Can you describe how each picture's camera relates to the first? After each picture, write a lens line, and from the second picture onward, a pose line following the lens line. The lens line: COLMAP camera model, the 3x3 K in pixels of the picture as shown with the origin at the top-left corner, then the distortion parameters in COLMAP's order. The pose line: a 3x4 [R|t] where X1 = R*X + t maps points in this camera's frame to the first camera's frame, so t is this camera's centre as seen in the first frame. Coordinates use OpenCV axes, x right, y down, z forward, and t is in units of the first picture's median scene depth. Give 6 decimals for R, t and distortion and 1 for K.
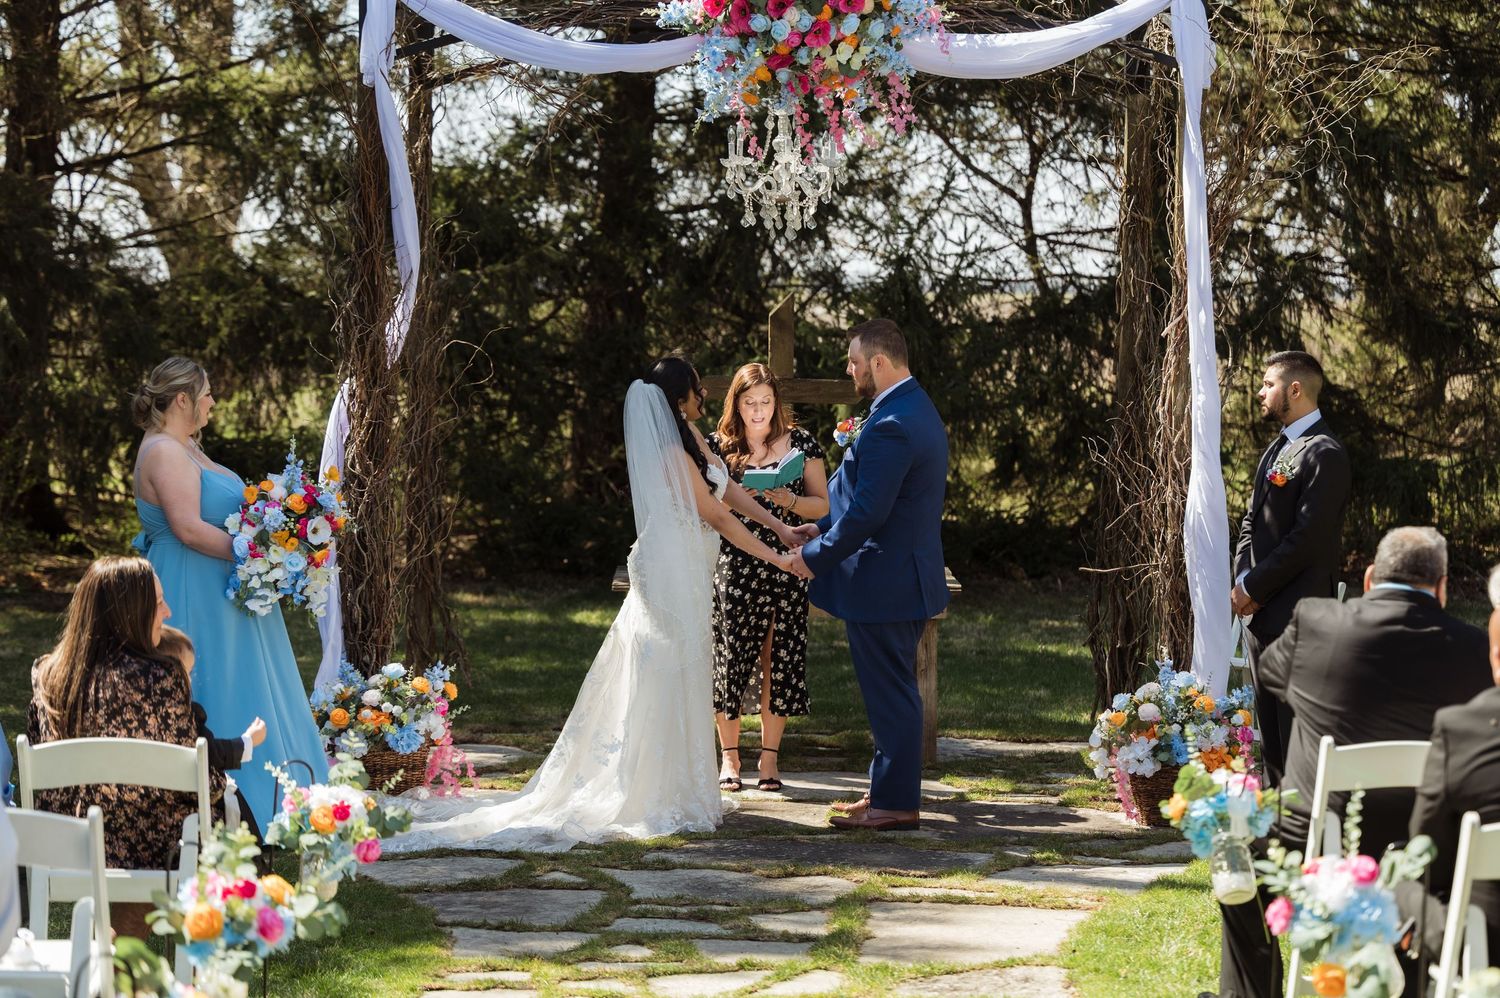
lens RADIAL K [[3536.5, 0, 750.0], [0, 3536.5, 499.0], [0, 0, 1]] dist [0.131307, 0.512571]
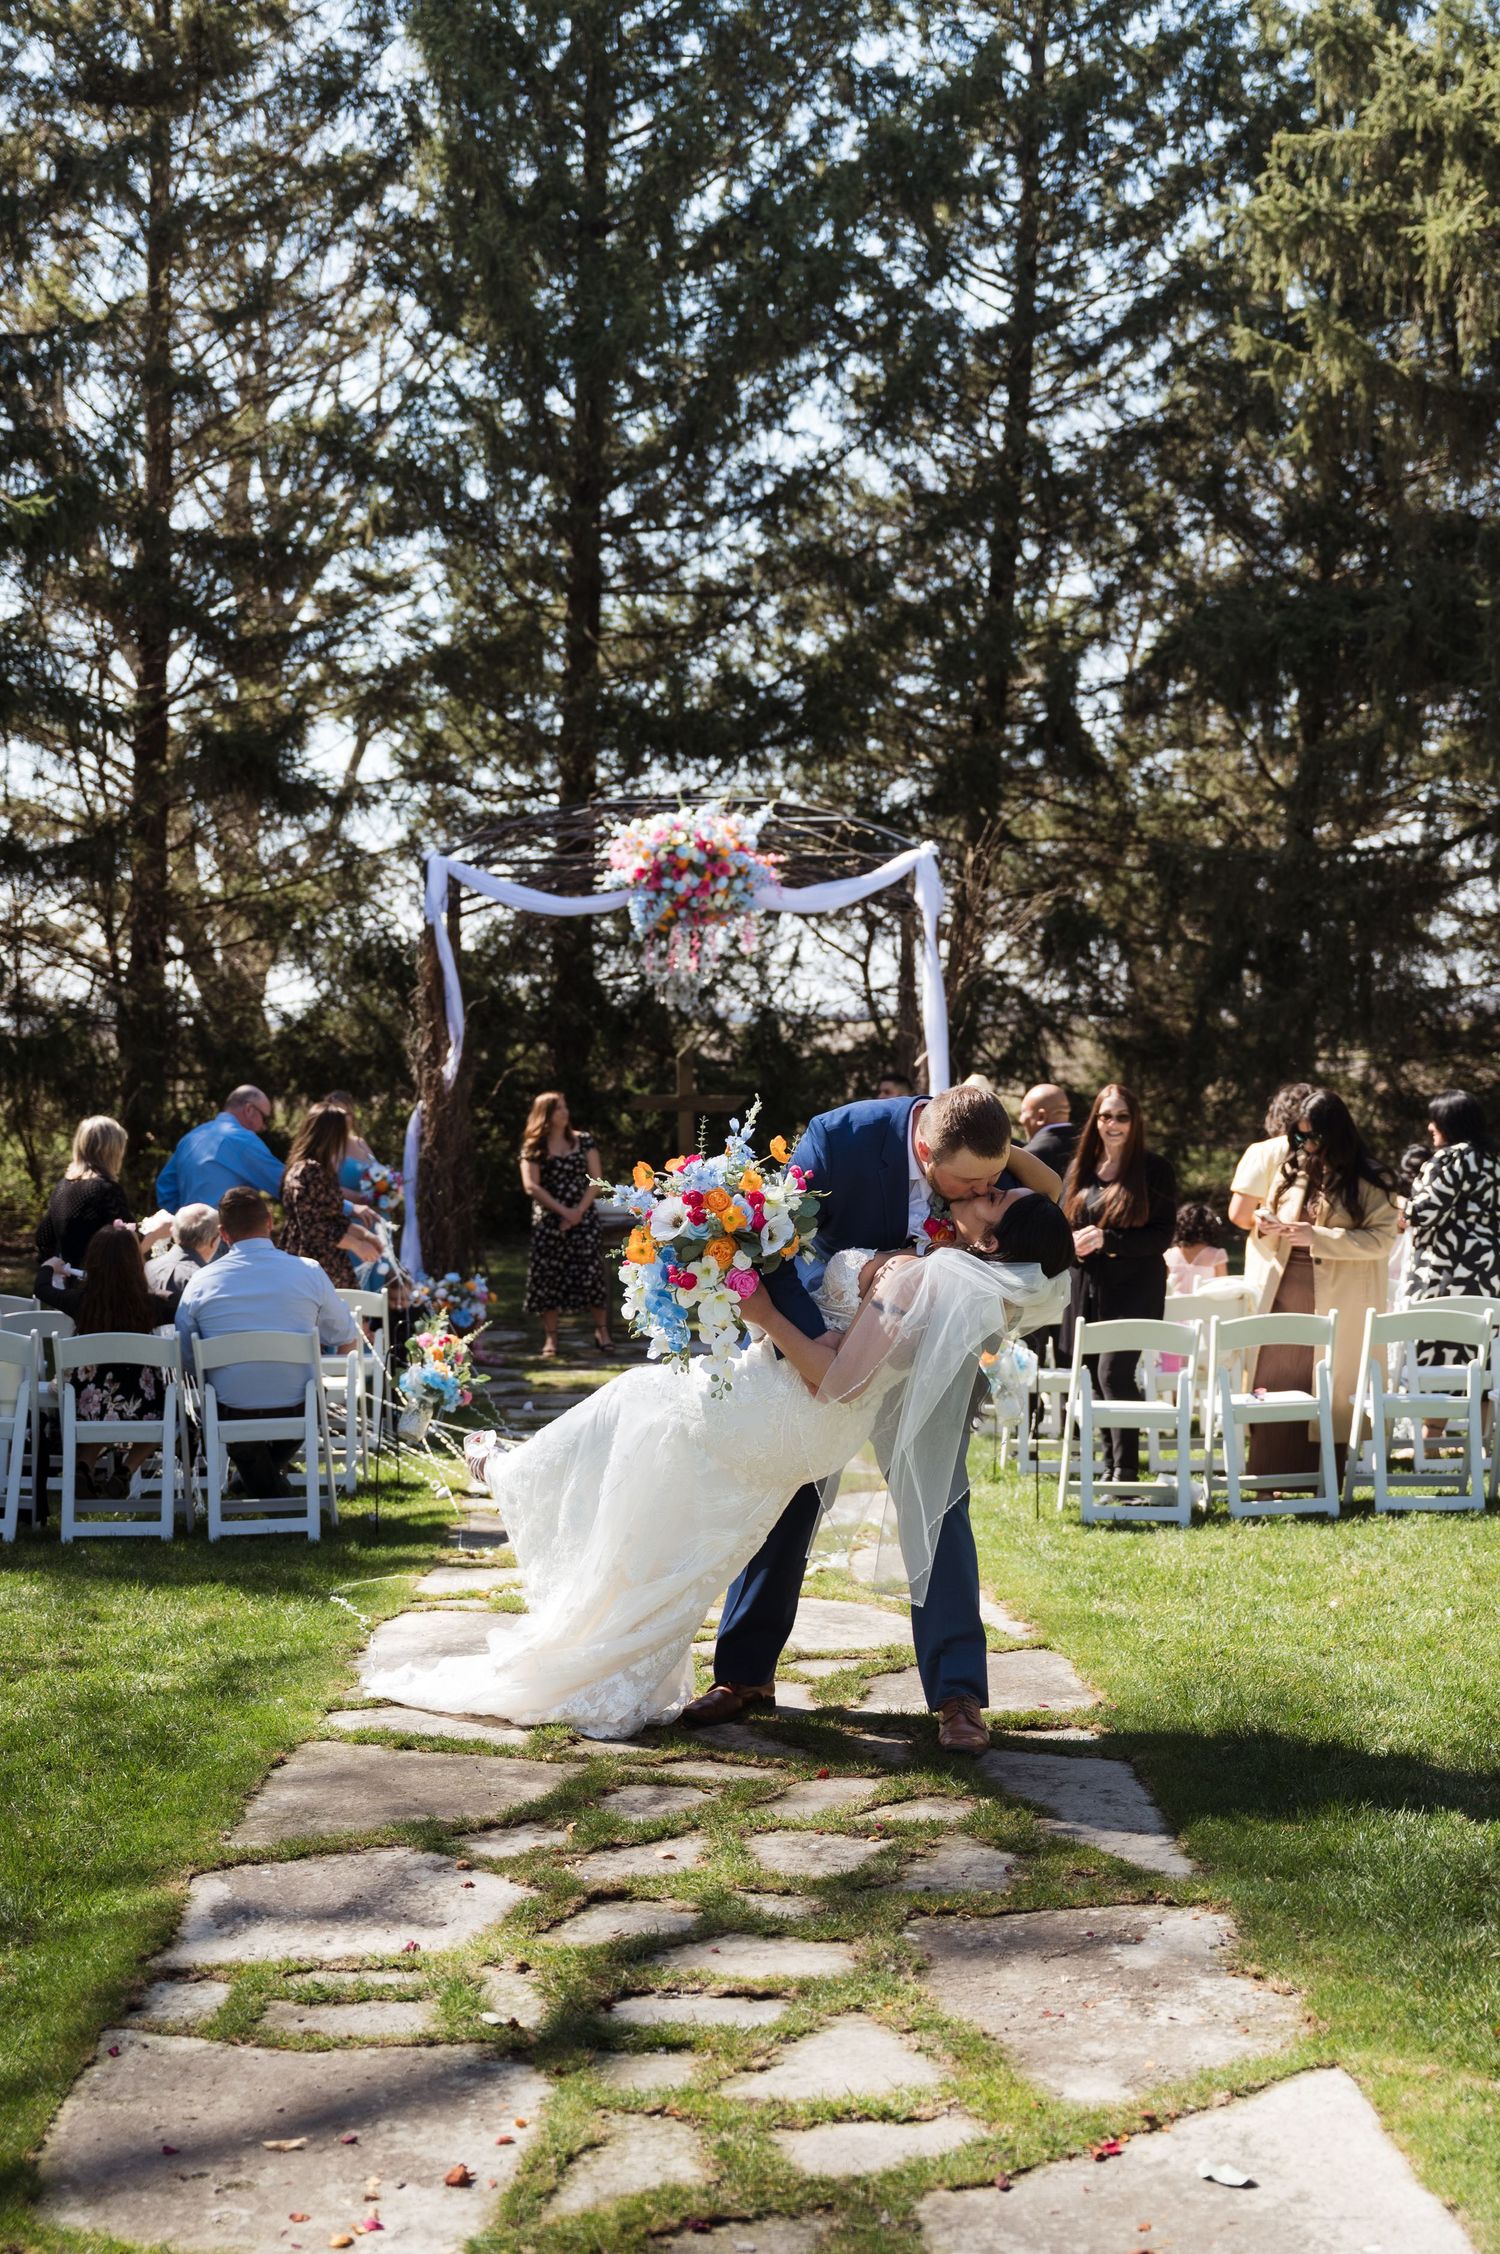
lens RADIAL K [[3599.1, 0, 750.0], [0, 3599.1, 1127.0], [0, 0, 1]] dist [0.007122, -0.956301]
pose [[0.999482, -0.020471, 0.024820, -0.001928], [0.021140, 0.999413, -0.026969, 0.018101], [-0.024253, 0.027479, 0.999328, -0.465638]]
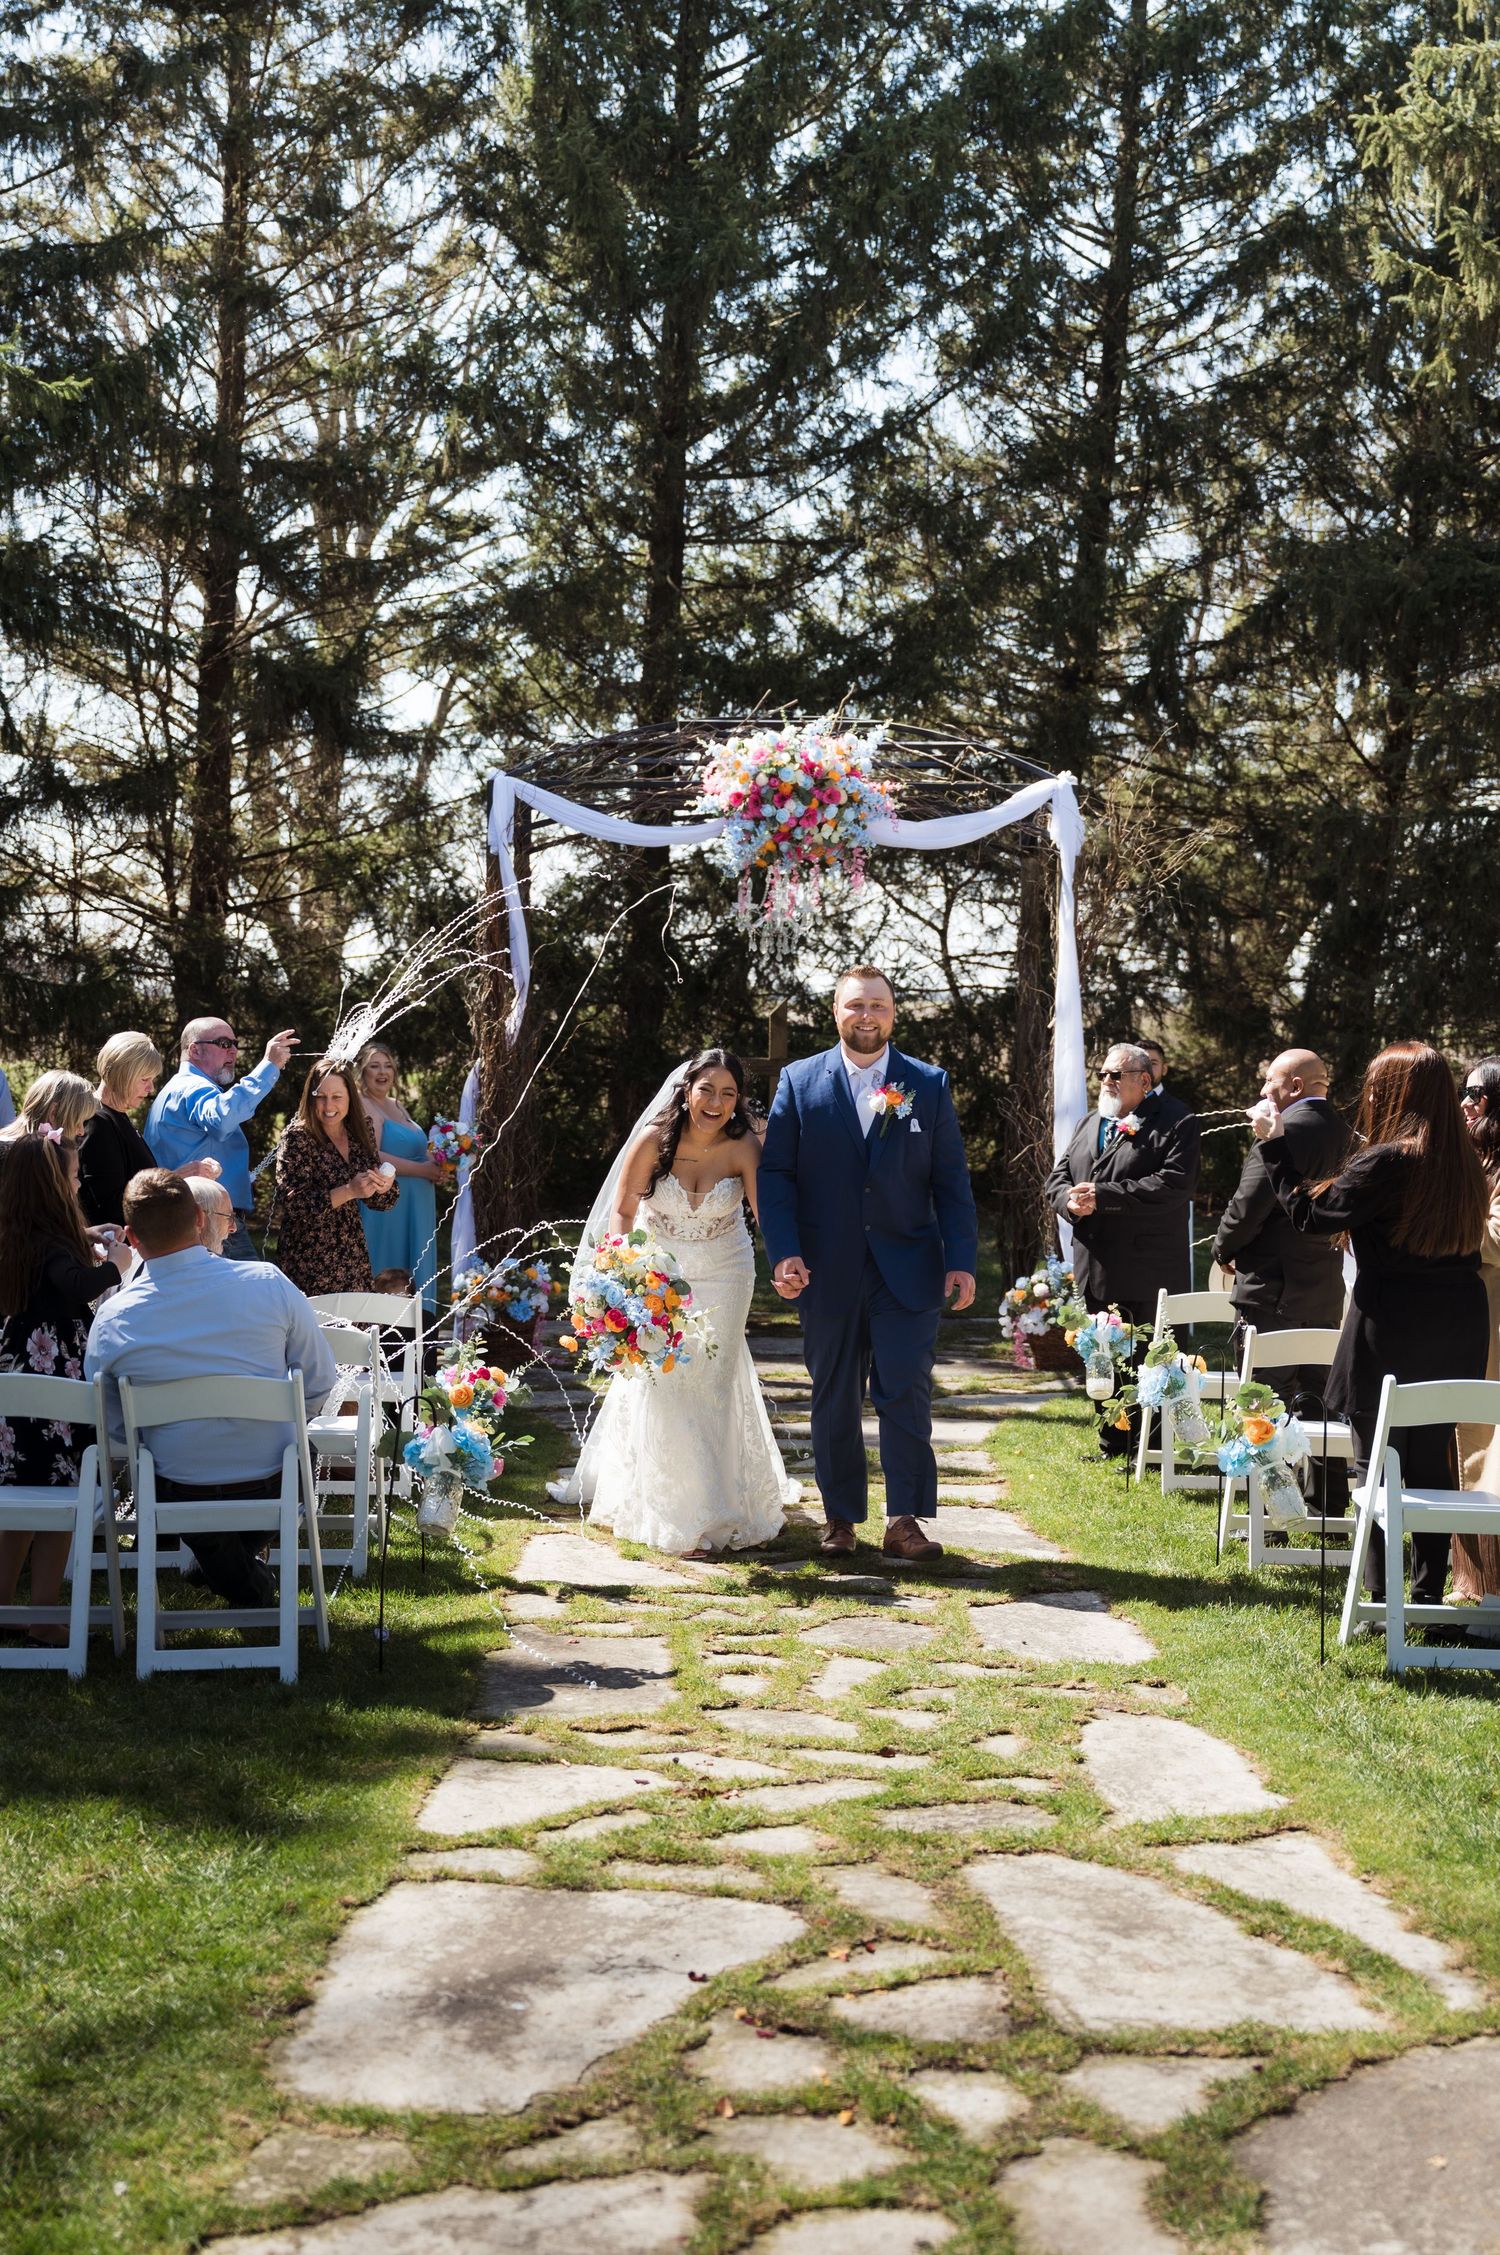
lens RADIAL K [[2915.3, 0, 745.7], [0, 2915.3, 1038.5], [0, 0, 1]] dist [-0.142081, 0.046674]
pose [[0.999883, -0.002946, 0.015016, -0.016464], [0.003638, 0.998924, -0.046242, 0.008644], [-0.014863, 0.046291, 0.998817, -0.120001]]
